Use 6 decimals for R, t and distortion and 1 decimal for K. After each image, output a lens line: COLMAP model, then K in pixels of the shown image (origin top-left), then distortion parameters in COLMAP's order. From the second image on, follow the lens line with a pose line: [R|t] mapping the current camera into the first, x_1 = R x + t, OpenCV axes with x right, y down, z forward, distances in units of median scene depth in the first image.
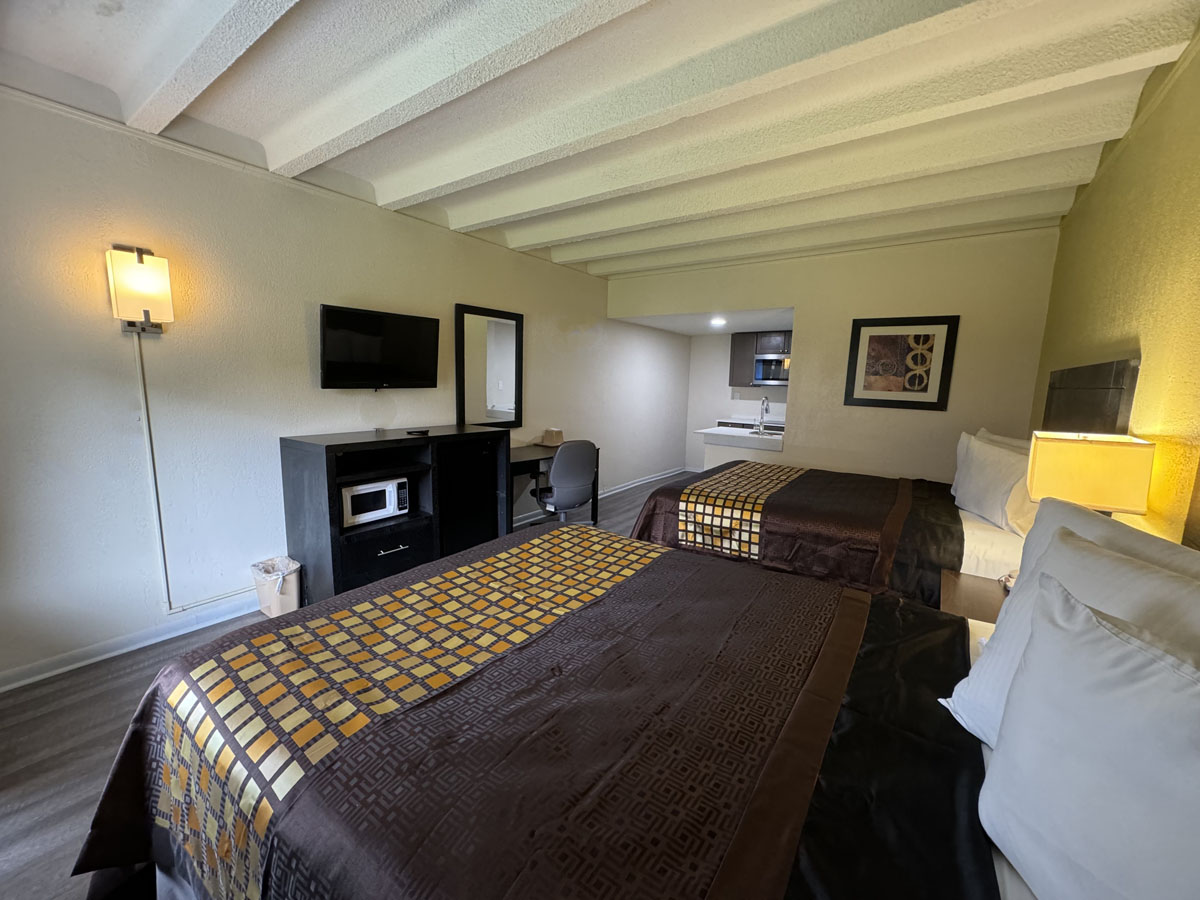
lens RADIAL K [[480.4, 0, 593.3], [0, 480.4, 449.2], [0, 0, 1]] dist [-0.001113, -0.000034]
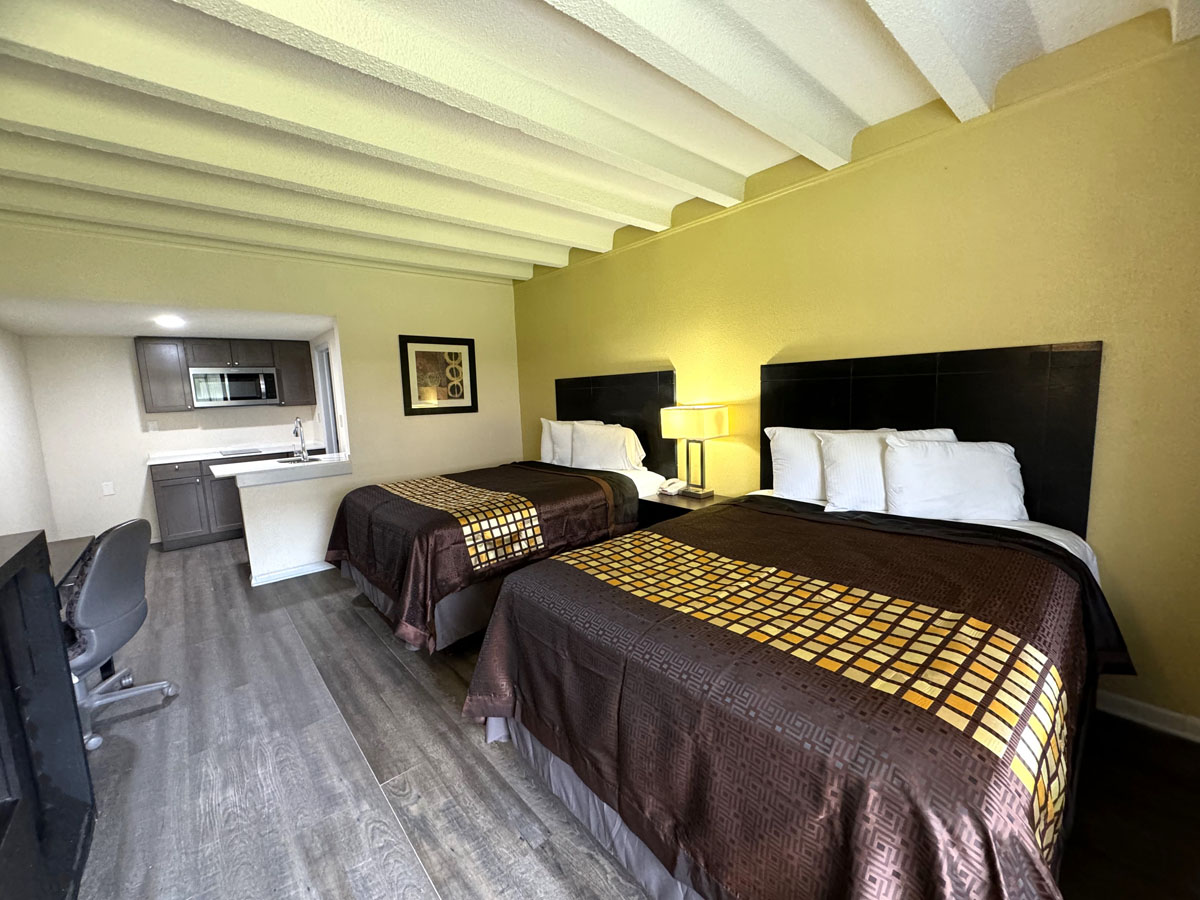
lens RADIAL K [[480.4, 0, 609.8], [0, 480.4, 445.4], [0, 0, 1]] dist [-0.001113, -0.000034]
pose [[0.209067, -0.146551, 0.966858, -0.627600], [0.186016, 0.976614, 0.107807, -0.088979], [-0.960046, 0.157312, 0.231438, 0.511904]]
